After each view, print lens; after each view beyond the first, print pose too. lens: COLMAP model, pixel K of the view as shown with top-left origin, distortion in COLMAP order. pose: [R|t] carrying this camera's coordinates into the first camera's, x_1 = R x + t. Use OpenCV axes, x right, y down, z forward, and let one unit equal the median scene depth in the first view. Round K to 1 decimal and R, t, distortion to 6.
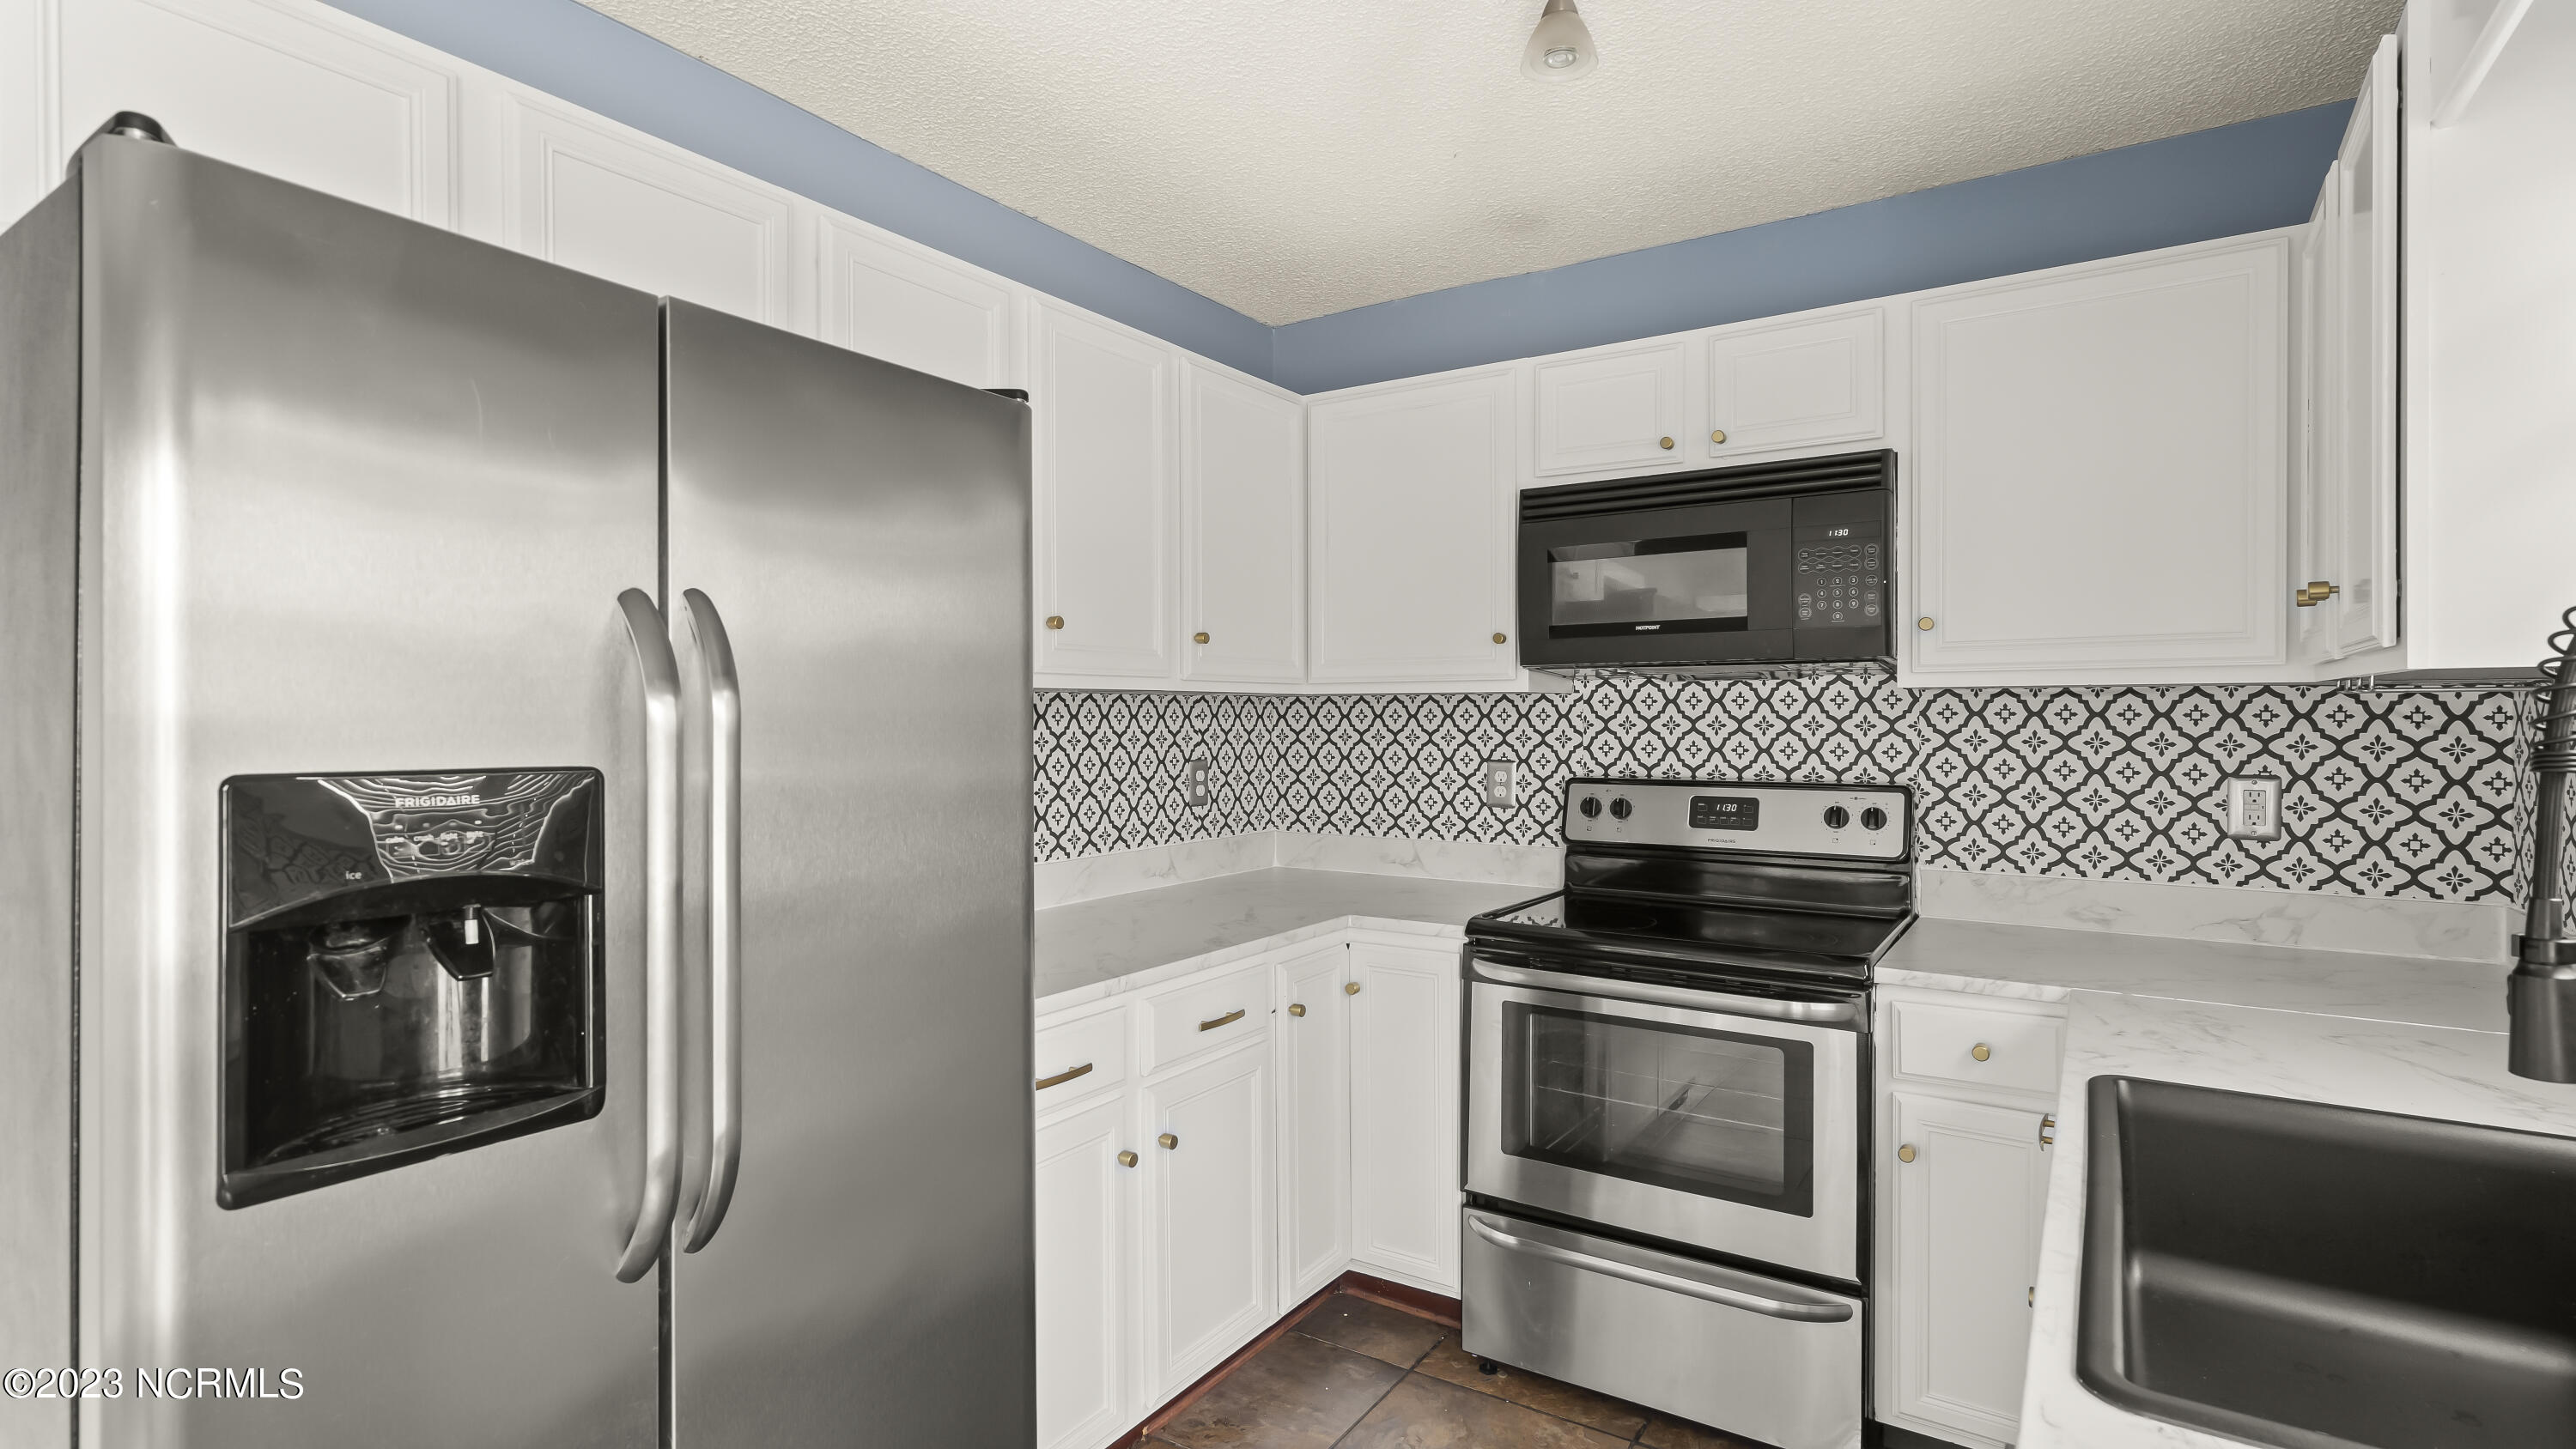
lens RADIAL K [[1207.5, 0, 1287.8], [0, 1207.5, 721.9], [0, 0, 1]] dist [-0.000501, 0.001614]
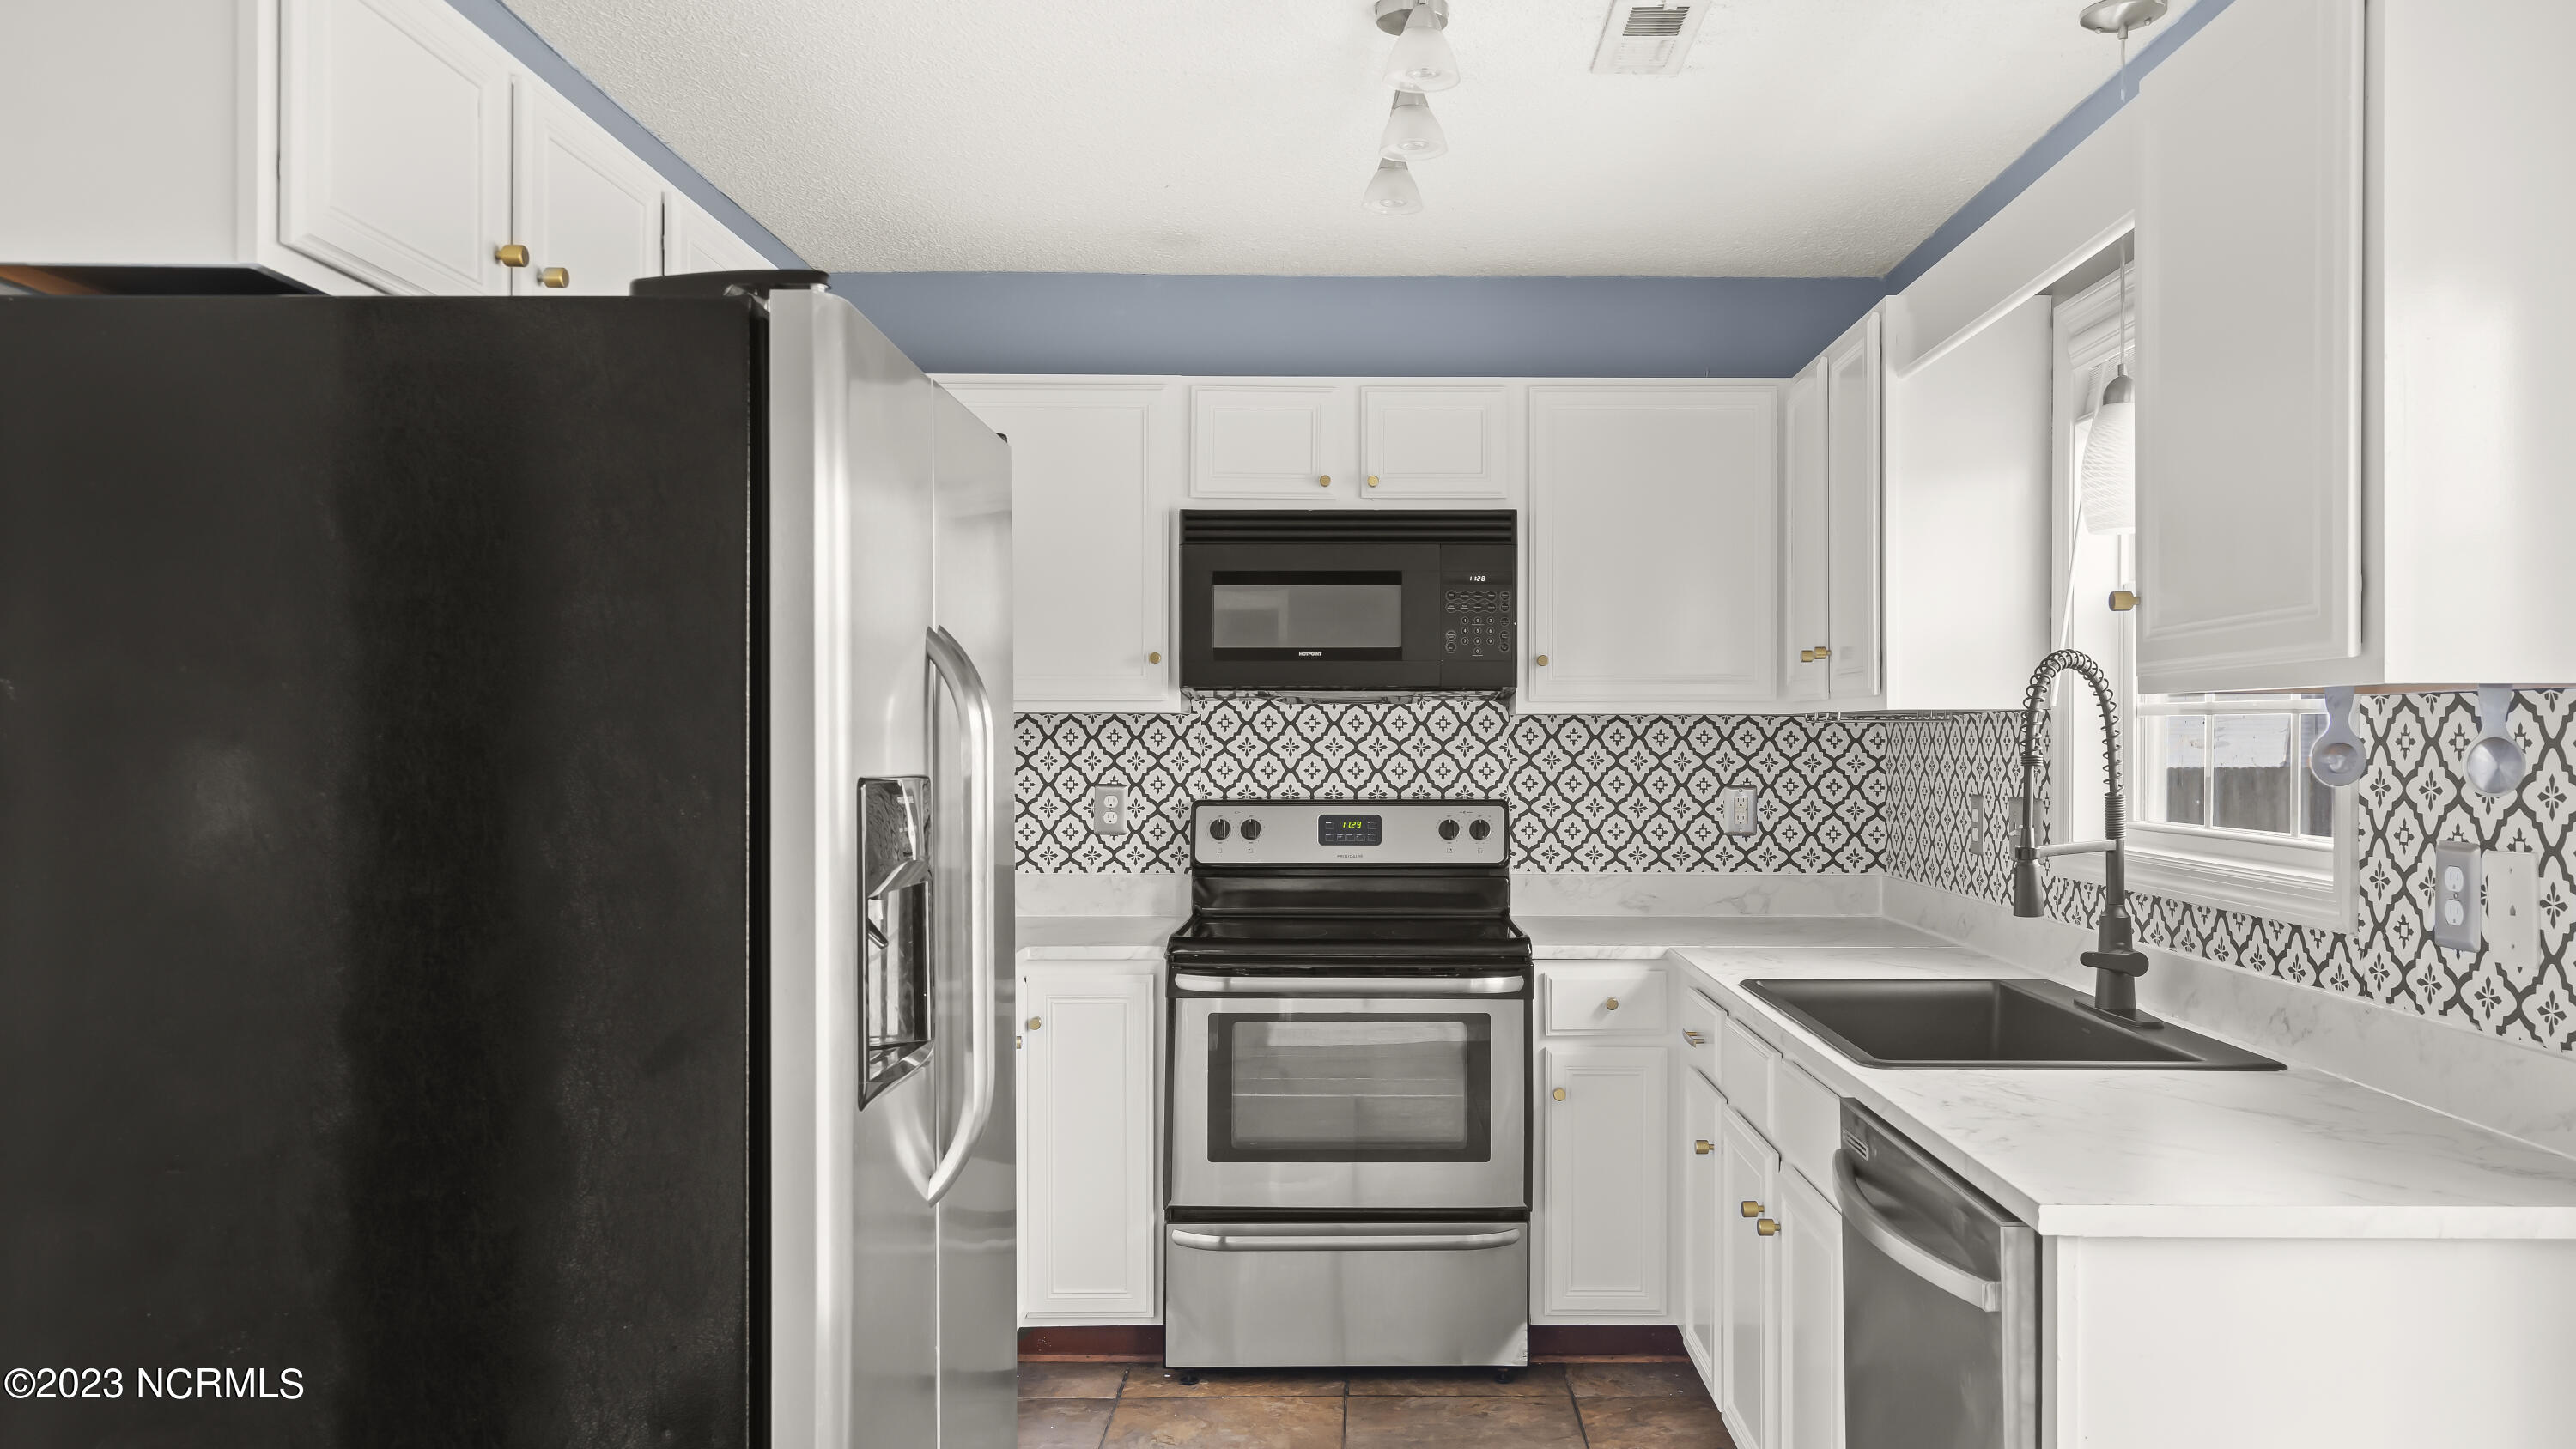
lens RADIAL K [[1844.5, 0, 1290.6], [0, 1844.5, 729.5], [0, 0, 1]] dist [0.011679, 0.000326]
pose [[0.839478, 0.005143, 0.543369, -0.586592], [0.000064, 0.999954, -0.009564, 0.003304], [-0.543393, 0.008063, 0.839439, -0.341358]]
